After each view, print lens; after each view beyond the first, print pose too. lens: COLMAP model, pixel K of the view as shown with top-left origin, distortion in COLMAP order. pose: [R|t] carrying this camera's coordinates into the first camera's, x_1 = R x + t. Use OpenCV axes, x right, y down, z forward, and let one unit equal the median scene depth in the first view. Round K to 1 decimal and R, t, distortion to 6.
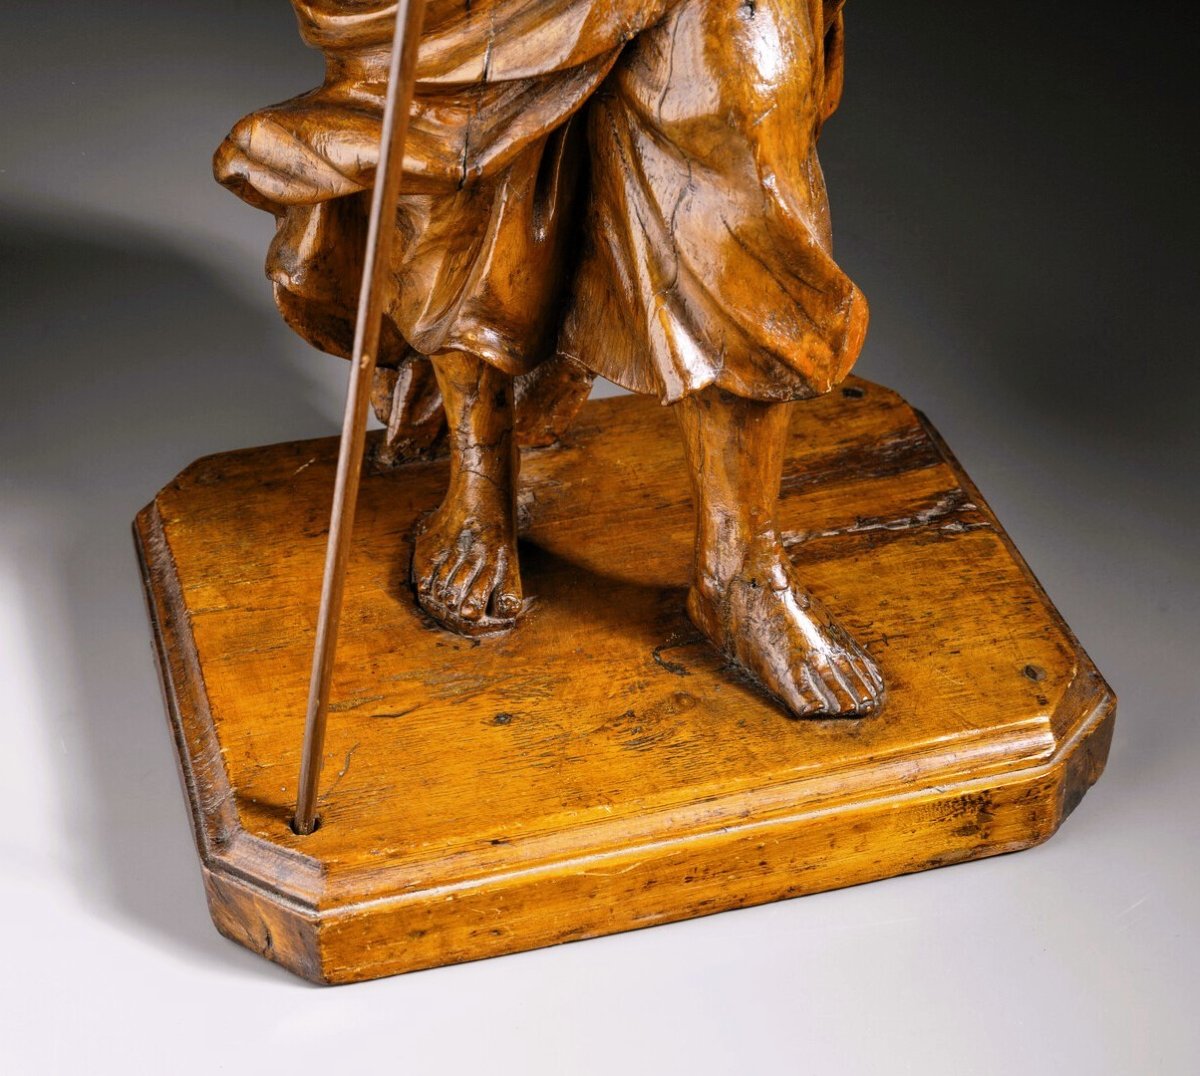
lens RADIAL K [[2375.2, 0, 561.6], [0, 2375.2, 536.0], [0, 0, 1]] dist [-0.003033, 0.000000]
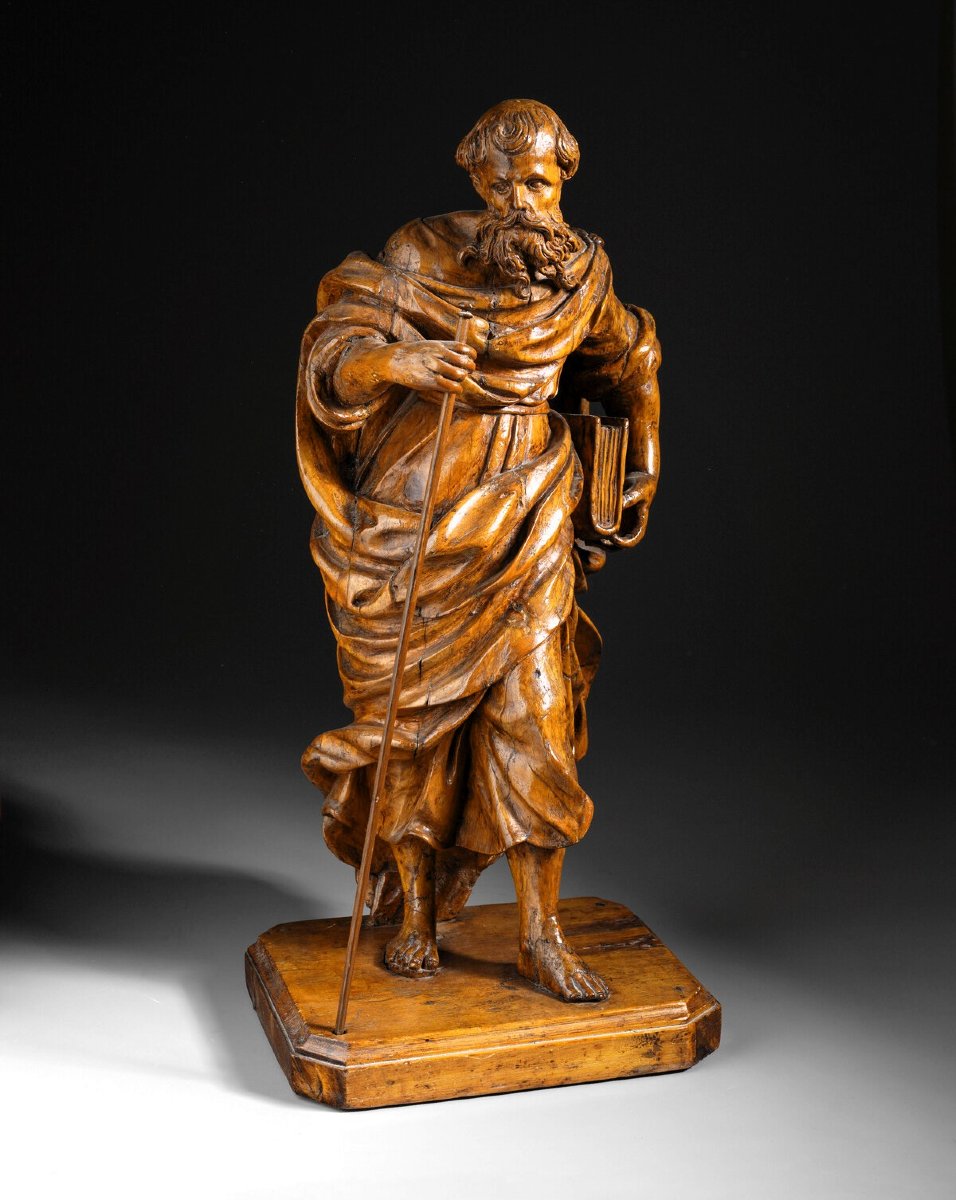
lens RADIAL K [[1877.1, 0, 471.8], [0, 1877.1, 599.8], [0, 0, 1]] dist [-0.032221, 0.000000]
pose [[0.999880, 0.007121, 0.013760, -0.013259], [-0.000802, 0.910710, -0.413046, 0.447837], [-0.015472, 0.412985, 0.910606, -0.688988]]
